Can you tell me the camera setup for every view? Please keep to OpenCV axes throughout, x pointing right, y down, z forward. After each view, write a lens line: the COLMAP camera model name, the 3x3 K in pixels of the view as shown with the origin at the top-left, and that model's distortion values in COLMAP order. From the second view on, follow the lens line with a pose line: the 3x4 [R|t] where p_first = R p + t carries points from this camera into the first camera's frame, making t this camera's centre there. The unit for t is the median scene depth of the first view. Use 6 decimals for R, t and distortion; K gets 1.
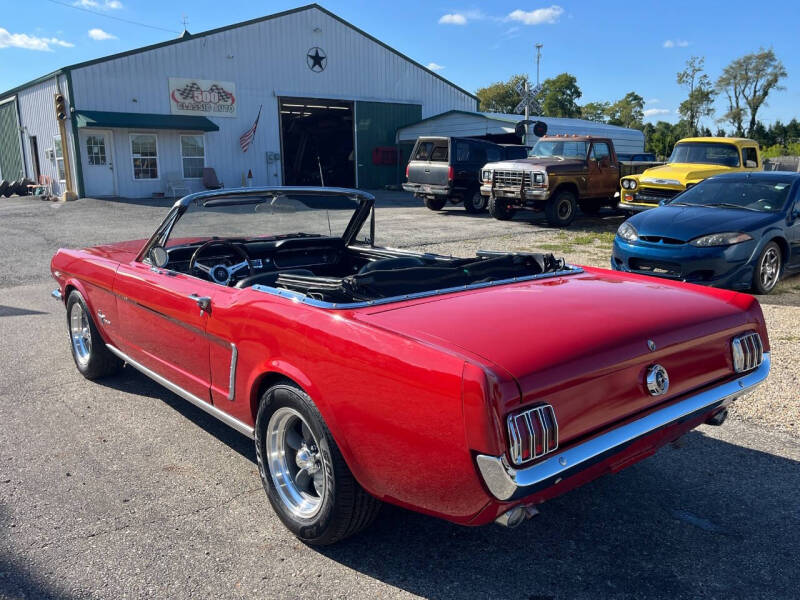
lens RADIAL K [[706.5, 0, 400.0], [0, 706.5, 300.0], [0, 0, 1]] dist [-0.004071, -0.006962]
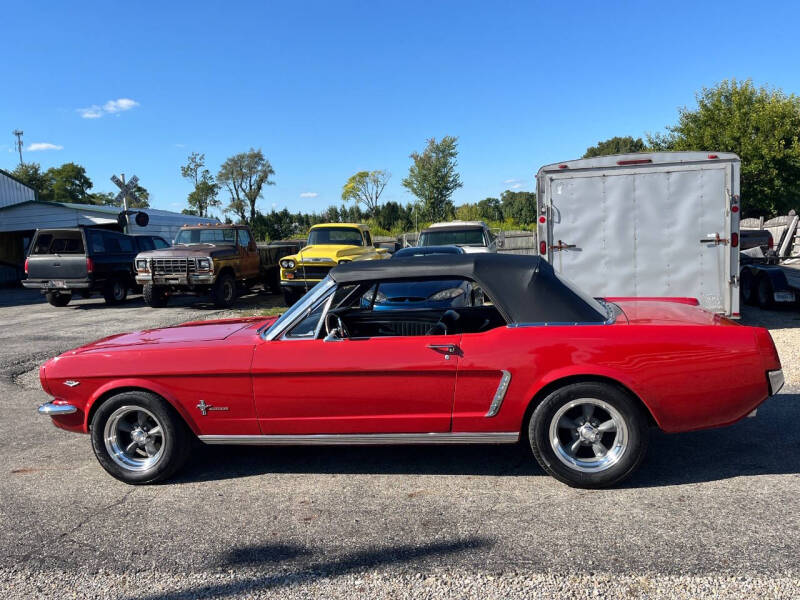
lens RADIAL K [[707.8, 0, 400.0], [0, 707.8, 300.0], [0, 0, 1]] dist [0.042912, -0.003983]
pose [[0.746437, -0.089631, 0.659393, -0.238890], [0.171072, 0.983431, -0.059978, -0.004106], [-0.643091, 0.157573, 0.749402, 0.017791]]
